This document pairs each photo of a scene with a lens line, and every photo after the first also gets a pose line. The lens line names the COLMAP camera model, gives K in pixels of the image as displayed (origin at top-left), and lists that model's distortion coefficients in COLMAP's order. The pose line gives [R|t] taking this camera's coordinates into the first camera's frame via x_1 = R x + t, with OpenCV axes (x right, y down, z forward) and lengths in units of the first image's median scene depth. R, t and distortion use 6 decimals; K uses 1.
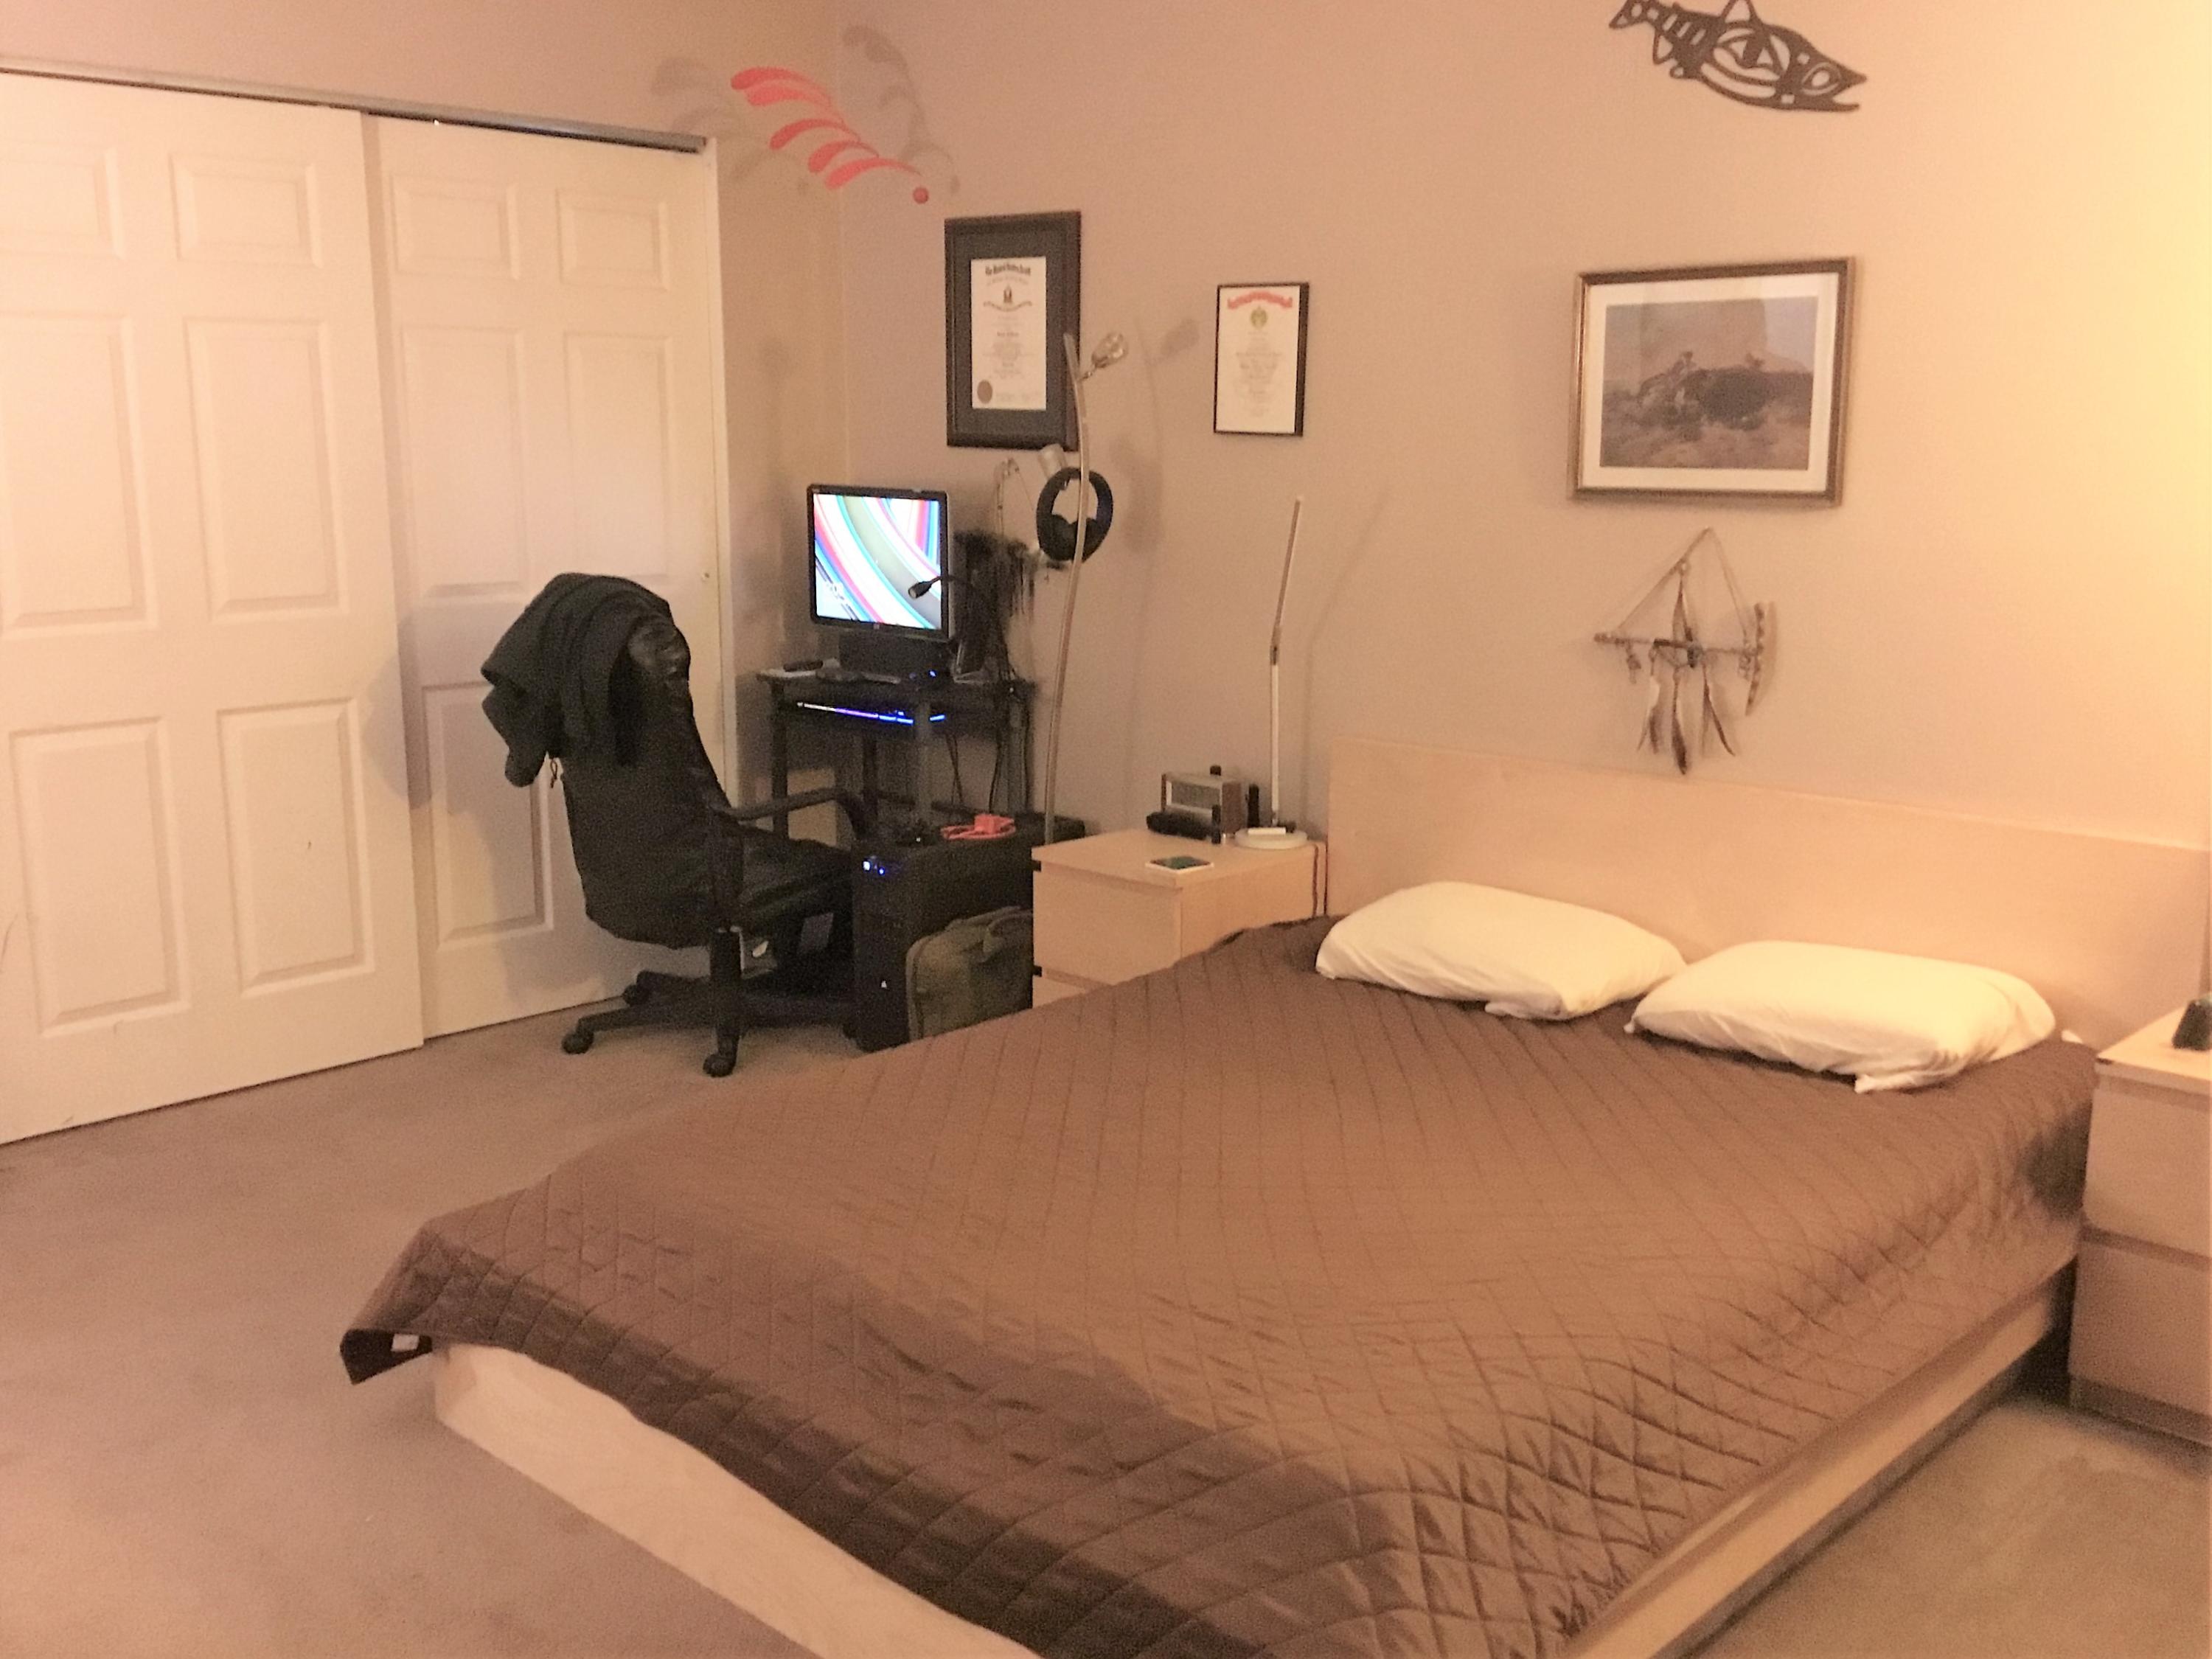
lens RADIAL K [[2045.8, 0, 1092.3], [0, 2045.8, 835.2], [0, 0, 1]] dist [0.153764, -0.279705]
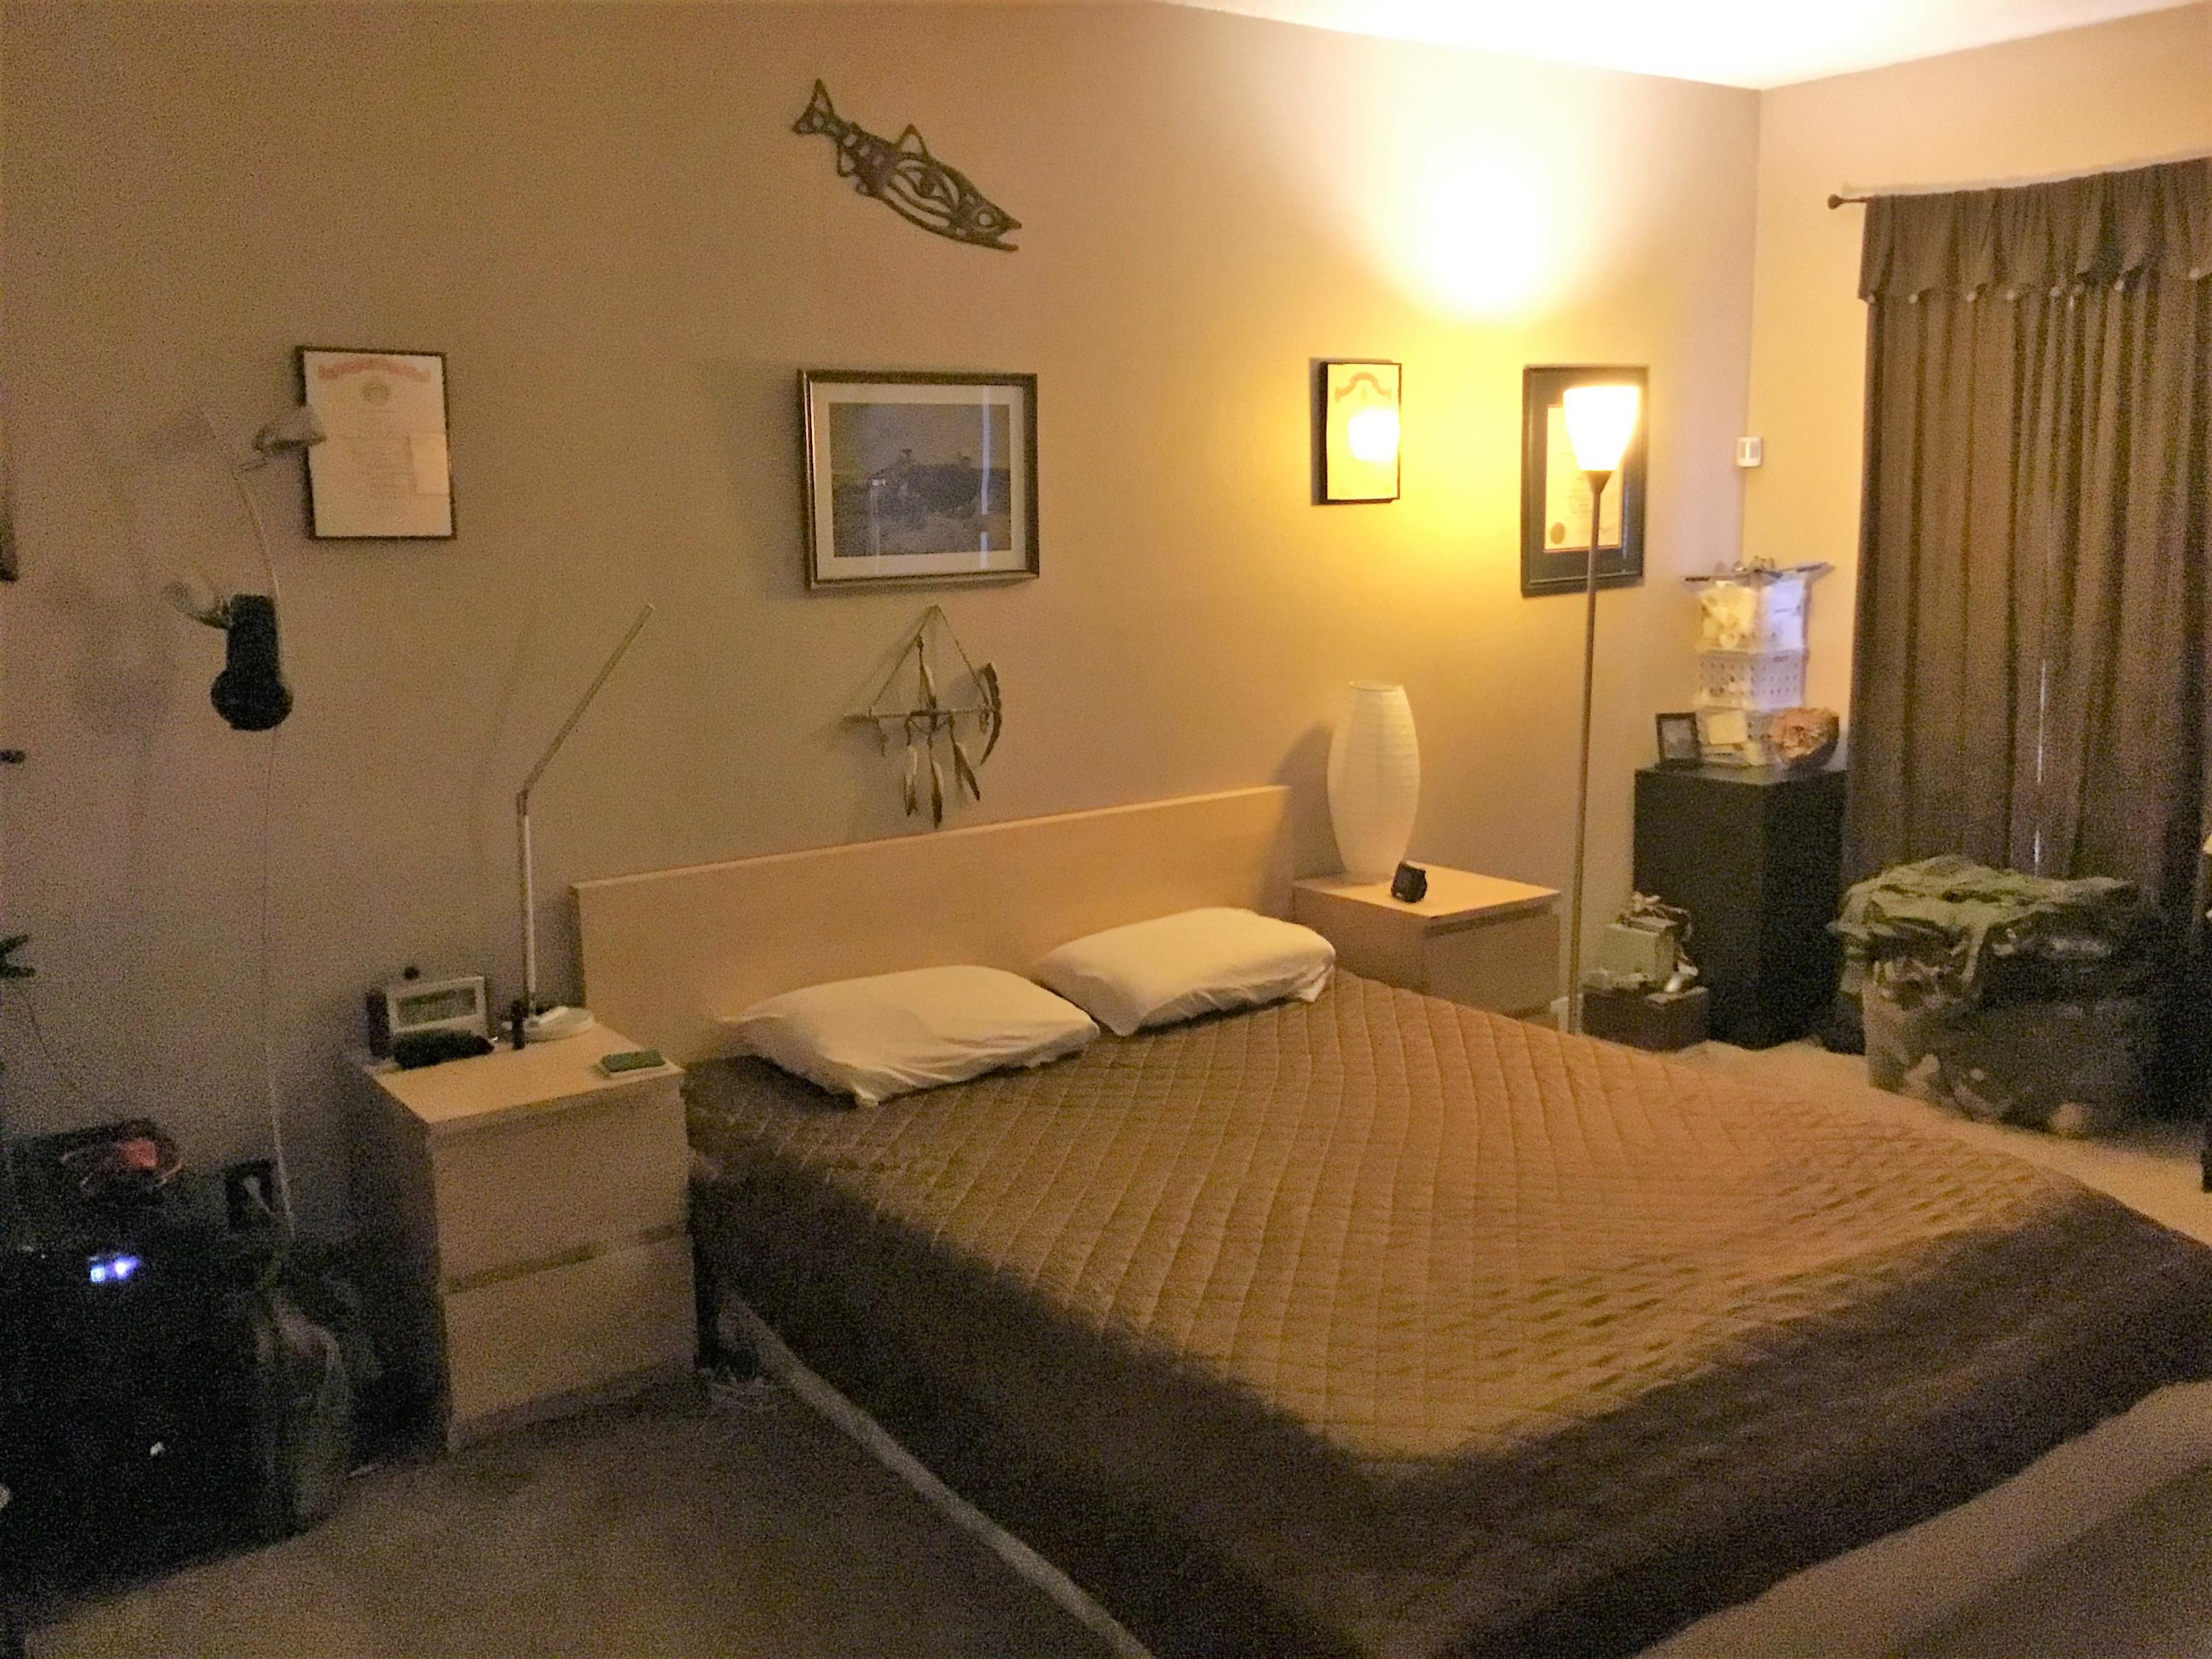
lens RADIAL K [[2045.8, 0, 1092.3], [0, 2045.8, 835.2], [0, 0, 1]] dist [0.153764, -0.279705]
pose [[0.179213, -0.185503, 0.966163, -0.777680], [0.209052, 0.966815, 0.146851, -0.173985], [-0.961343, 0.175660, 0.212045, 0.709282]]
